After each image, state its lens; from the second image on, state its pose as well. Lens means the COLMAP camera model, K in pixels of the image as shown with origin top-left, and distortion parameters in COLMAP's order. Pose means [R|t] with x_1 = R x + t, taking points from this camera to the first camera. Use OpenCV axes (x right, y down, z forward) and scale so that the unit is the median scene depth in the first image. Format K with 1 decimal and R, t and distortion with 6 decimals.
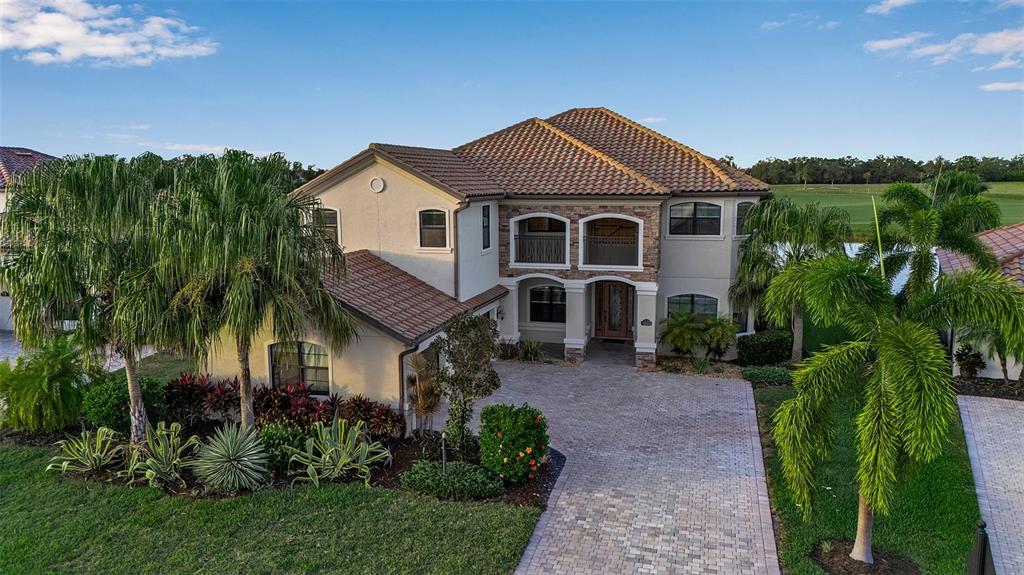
lens RADIAL K [[691.3, 0, 512.0], [0, 691.3, 287.5], [0, 0, 1]] dist [0.004476, -0.001410]
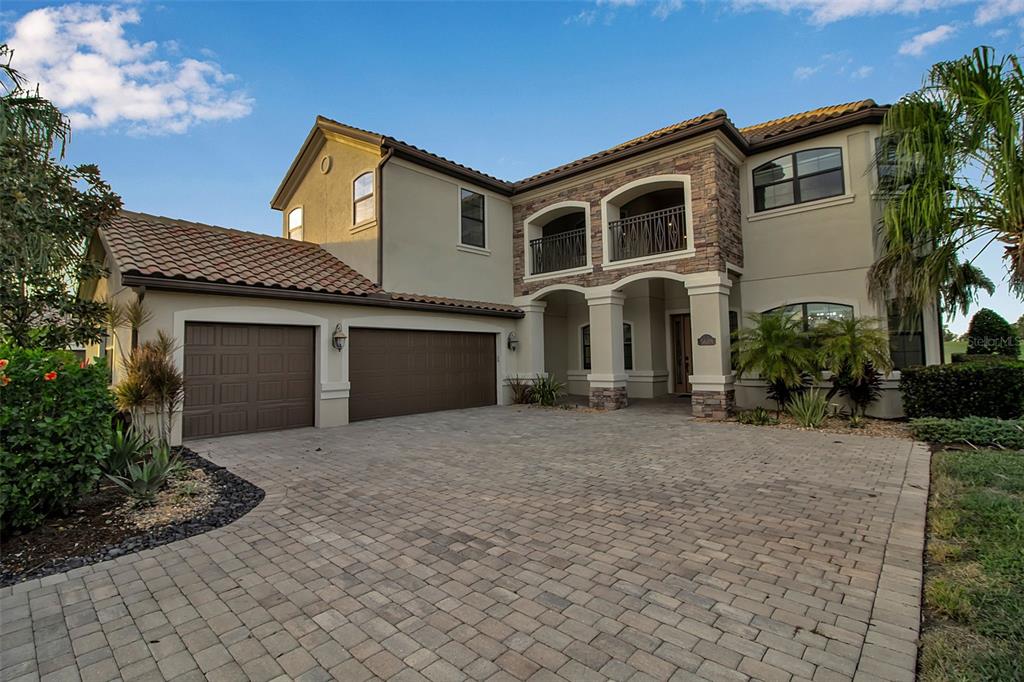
lens RADIAL K [[473.6, 0, 509.6], [0, 473.6, 328.8], [0, 0, 1]] dist [-0.000851, -0.011830]
pose [[0.900705, -0.034372, -0.433070, 0.216647], [-0.047717, 0.983006, -0.177262, 0.120852], [0.431803, 0.180326, 0.883758, 0.556045]]
